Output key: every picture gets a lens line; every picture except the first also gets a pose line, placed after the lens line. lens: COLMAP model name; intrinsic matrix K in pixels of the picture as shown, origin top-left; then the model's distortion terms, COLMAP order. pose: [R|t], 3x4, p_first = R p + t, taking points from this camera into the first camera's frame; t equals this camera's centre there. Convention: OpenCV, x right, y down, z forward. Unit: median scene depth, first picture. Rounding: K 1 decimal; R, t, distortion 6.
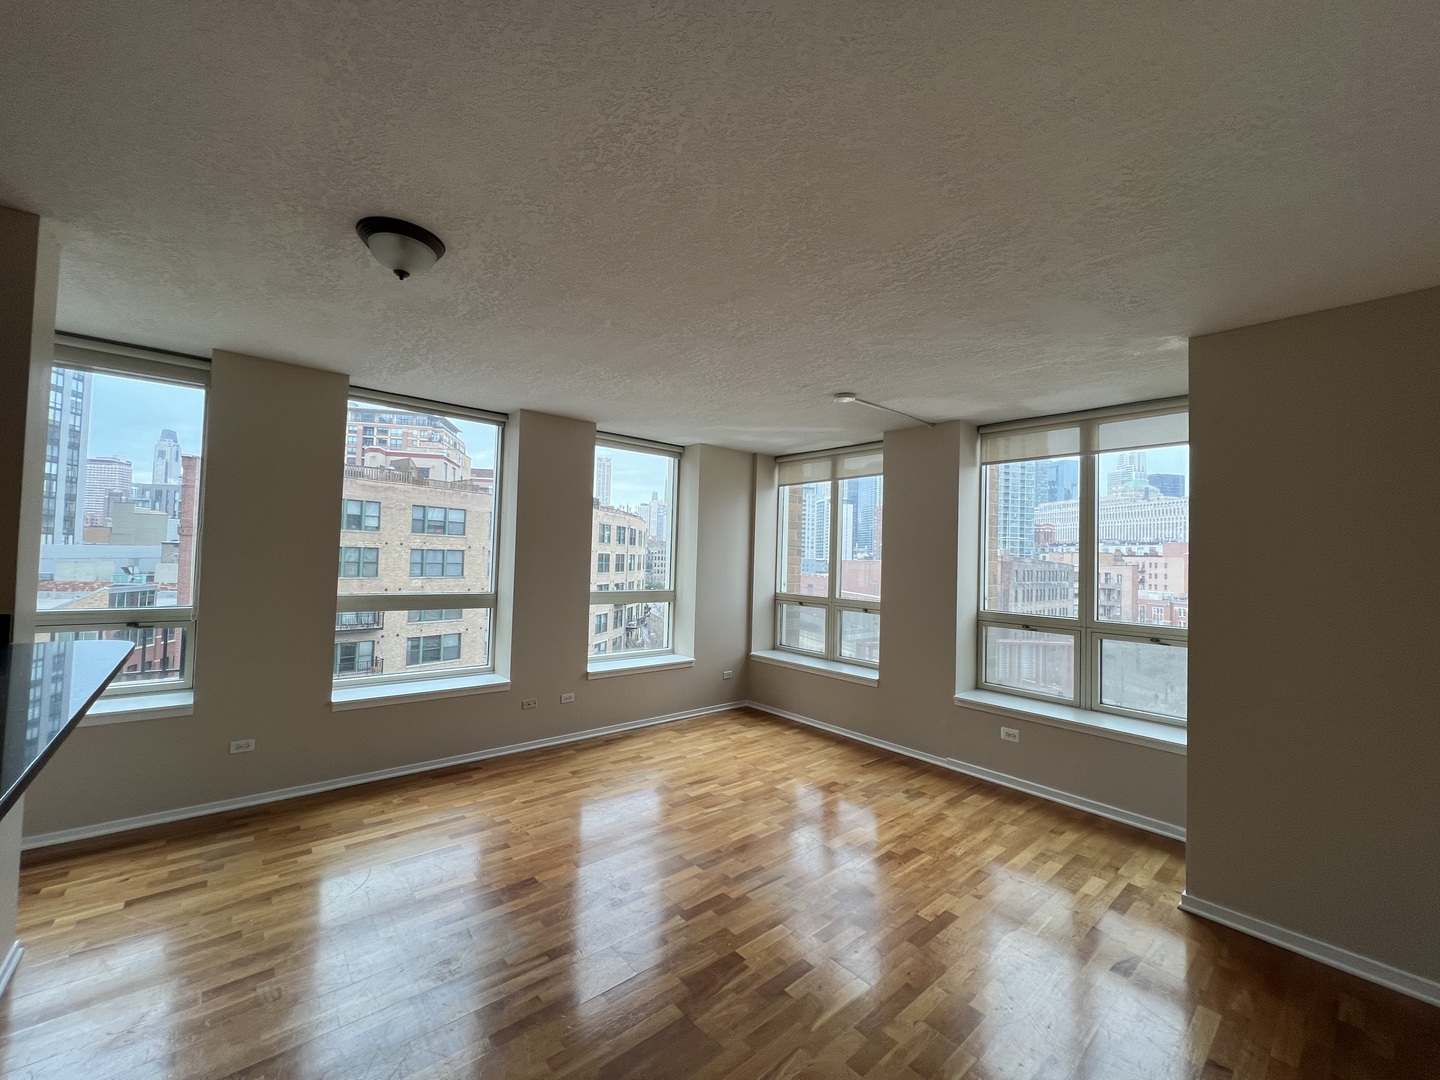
lens RADIAL K [[576.9, 0, 717.4], [0, 576.9, 539.2], [0, 0, 1]] dist [-0.001342, -0.000336]
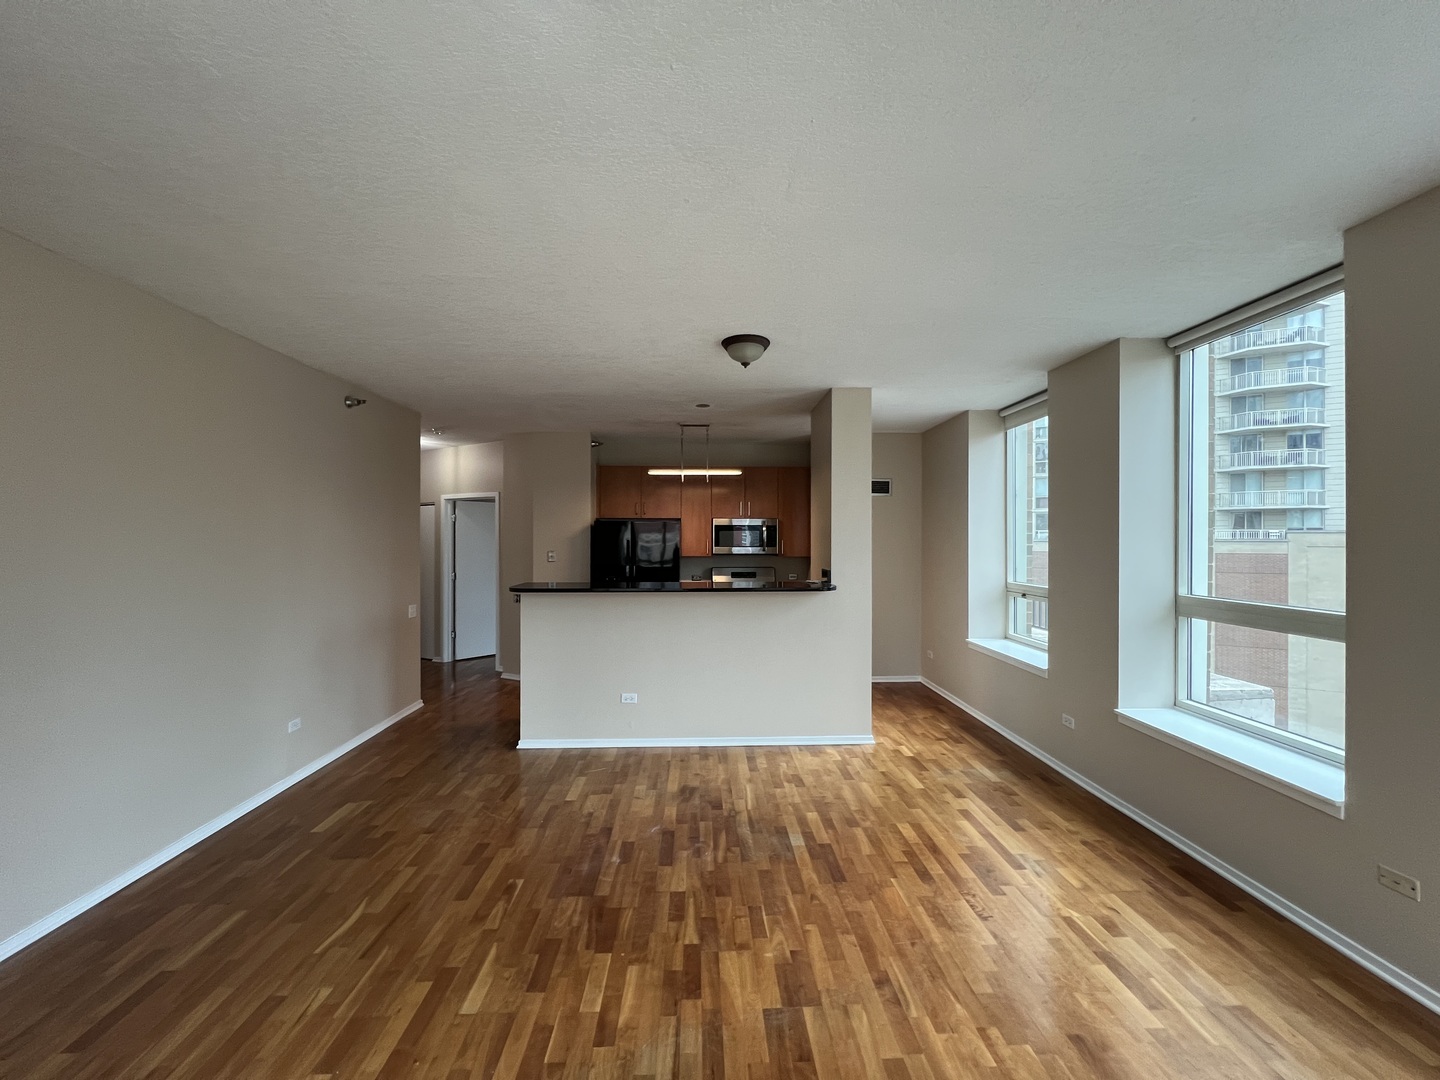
lens RADIAL K [[576.9, 0, 716.7], [0, 576.9, 539.4], [0, 0, 1]] dist [-0.001342, -0.000336]
pose [[-0.626328, -0.032618, -0.778877, 0.313272], [0.002869, 0.999021, -0.044145, 0.042393], [0.779554, -0.029884, -0.625621, 0.809409]]
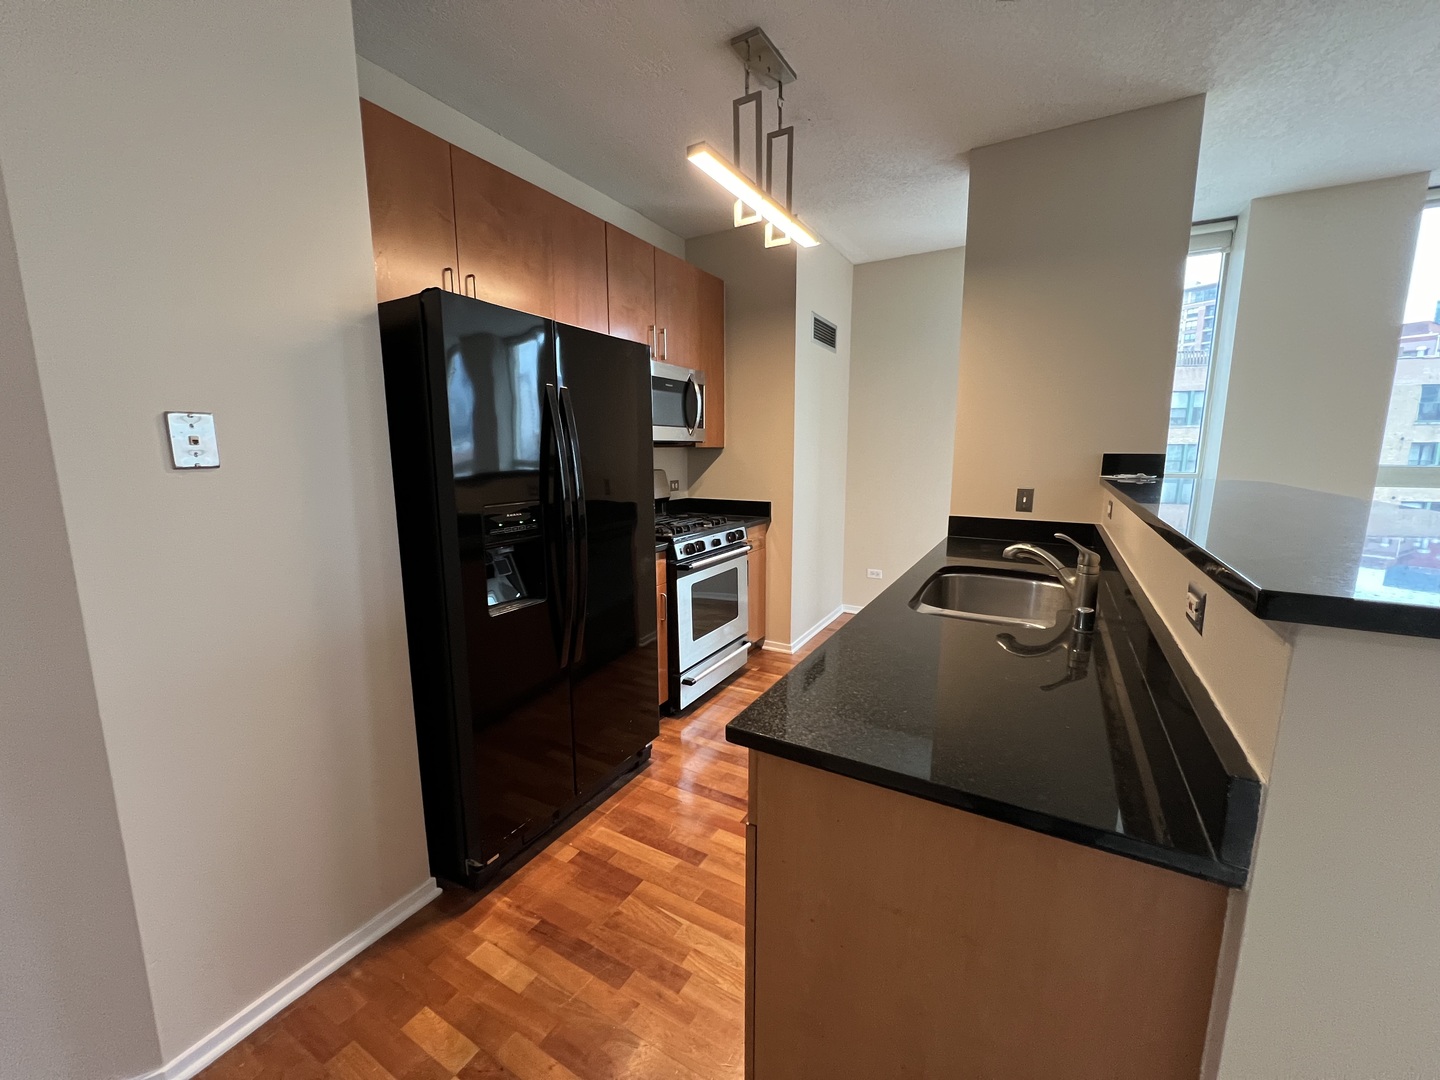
lens RADIAL K [[576.9, 0, 717.4], [0, 576.9, 539.5], [0, 0, 1]] dist [-0.001342, -0.000336]
pose [[0.331636, 0.115905, -0.936261, -0.140409], [0.042698, 0.989563, 0.137627, 0.039095], [0.942441, -0.085619, 0.323226, -0.129167]]
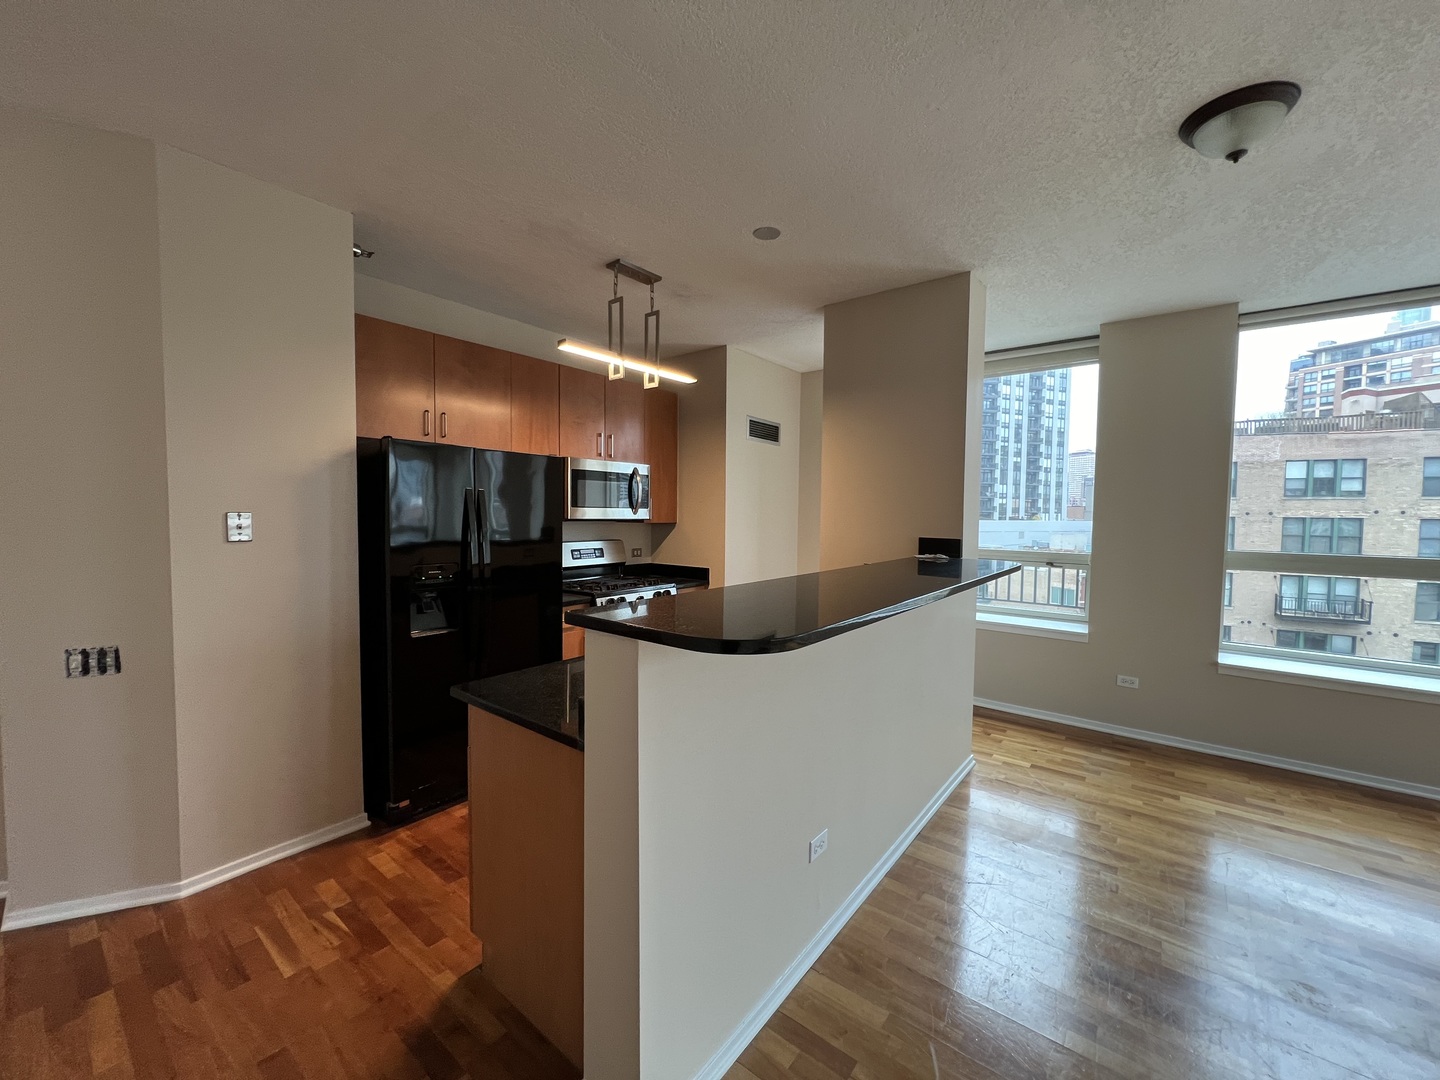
lens RADIAL K [[576.9, 0, 718.2], [0, 576.9, 540.1], [0, 0, 1]] dist [-0.001342, -0.000336]
pose [[0.189497, 0.019447, -0.981689, 0.067142], [0.024852, 0.999389, 0.024595, 0.030666], [0.981567, -0.029058, 0.188897, 0.025572]]
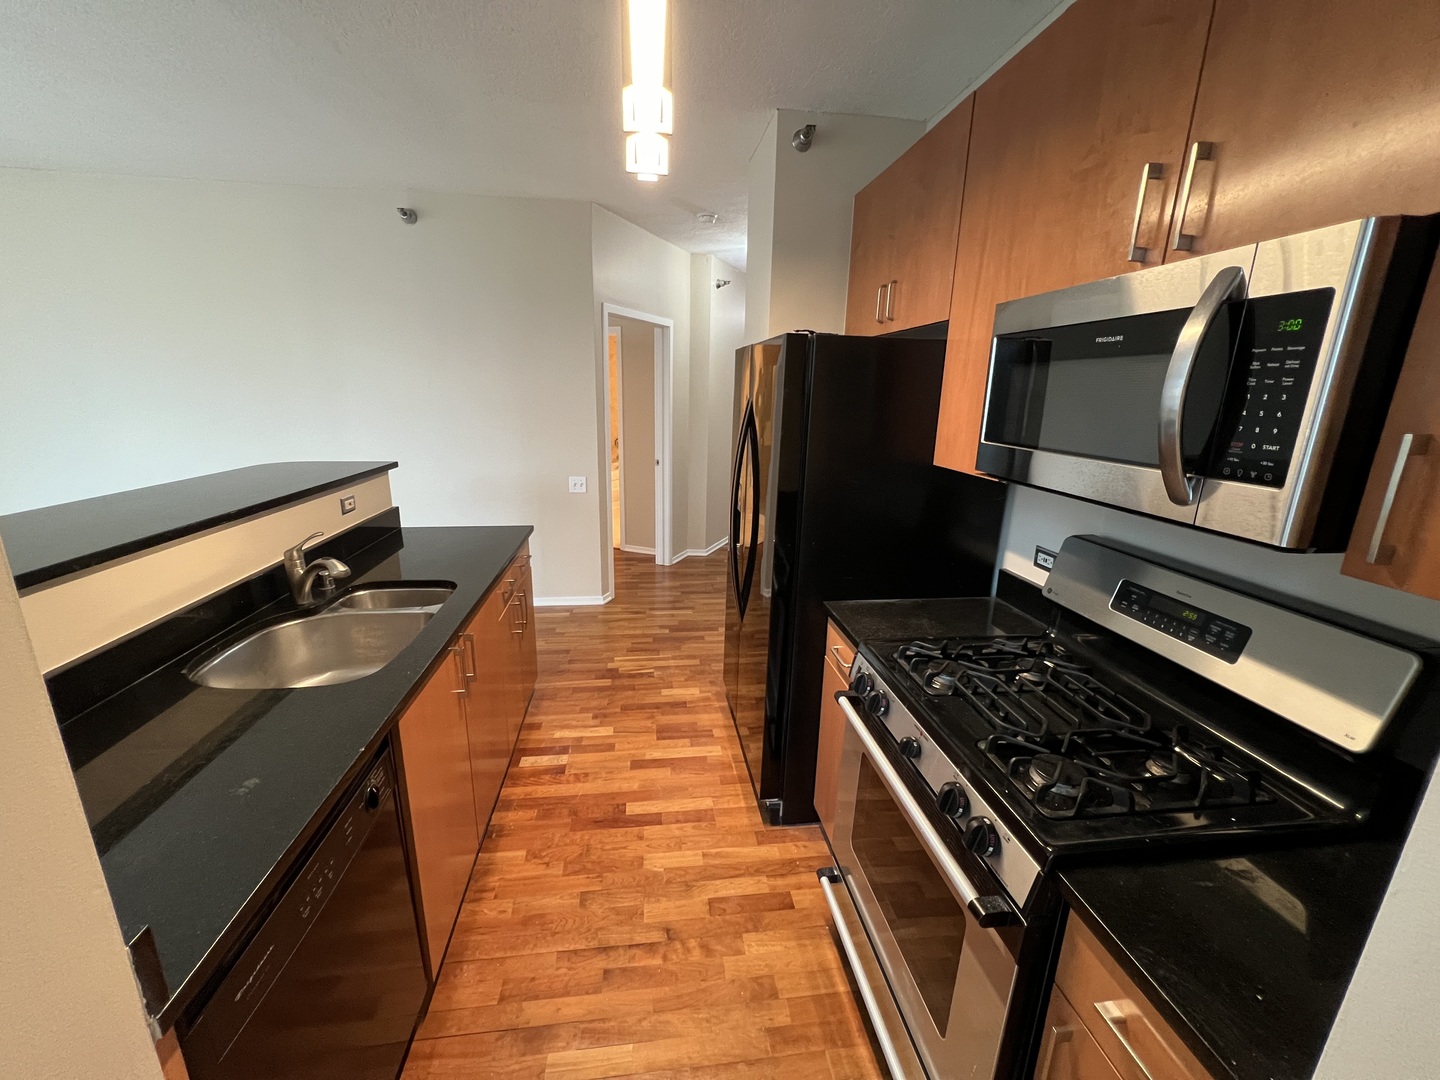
lens RADIAL K [[576.9, 0, 720.7], [0, 576.9, 537.8], [0, 0, 1]] dist [-0.001342, -0.000336]
pose [[-0.836378, -0.184422, 0.516198, -0.757117], [-0.064434, 0.968253, 0.241527, -0.012980], [-0.544353, 0.168747, -0.821708, 0.296958]]
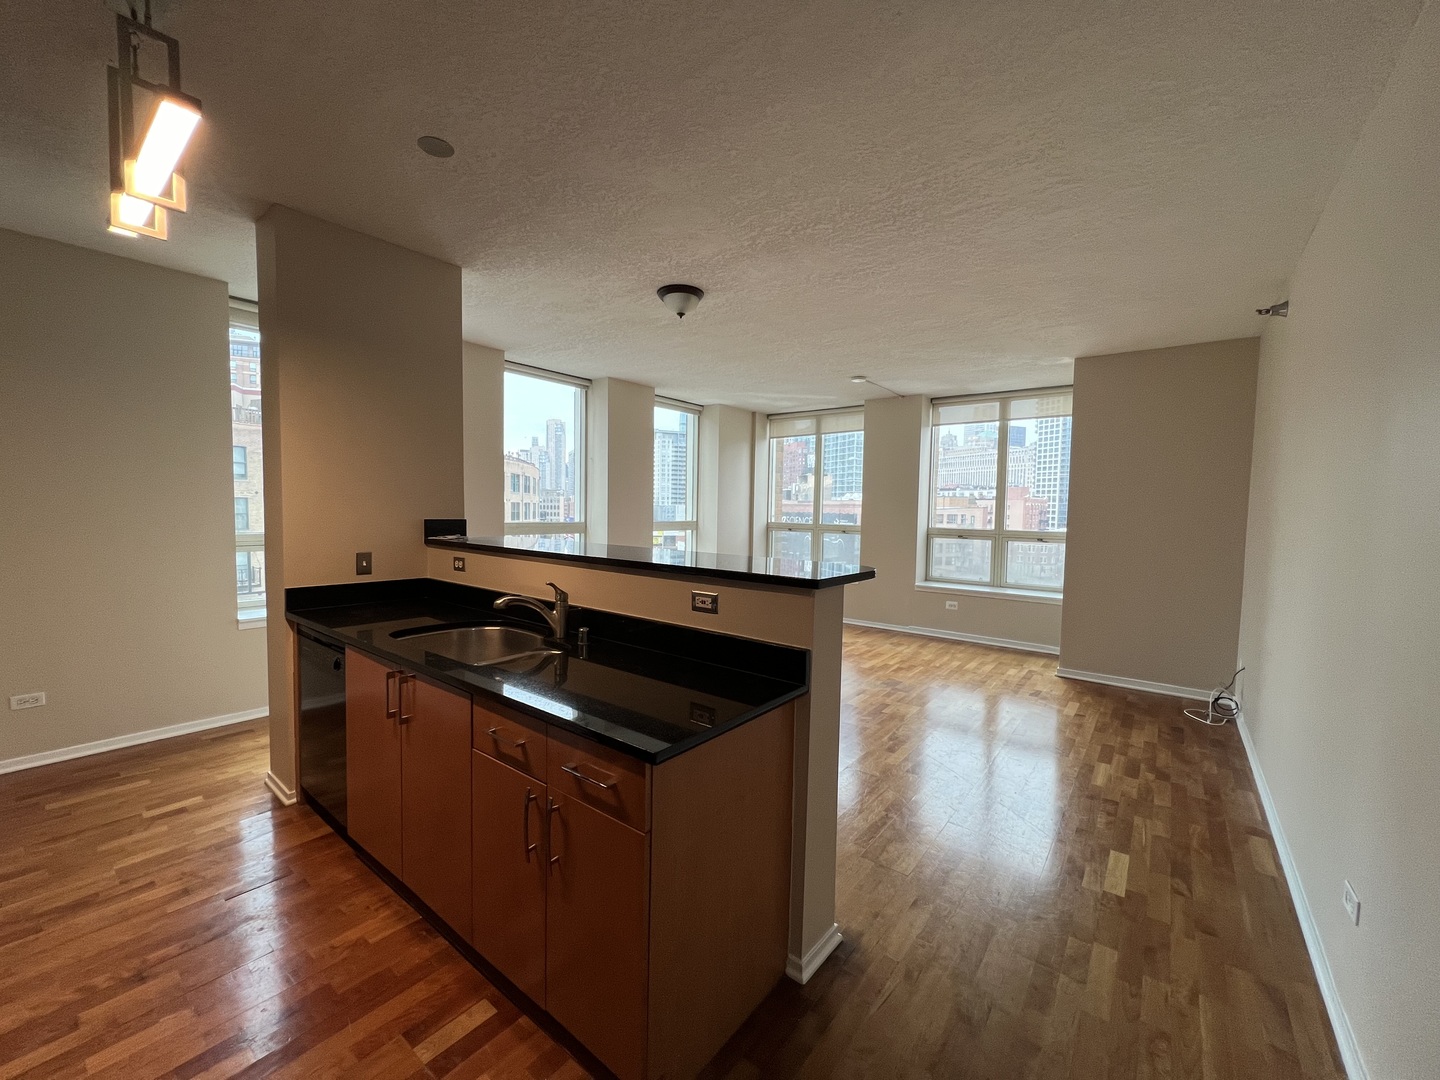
lens RADIAL K [[576.9, 0, 718.6], [0, 576.9, 539.1], [0, 0, 1]] dist [-0.001342, -0.000336]
pose [[0.980803, -0.024244, 0.193487, -0.325200], [0.006617, 0.995808, 0.091234, 0.015718], [-0.194888, -0.088202, 0.976852, -0.299374]]
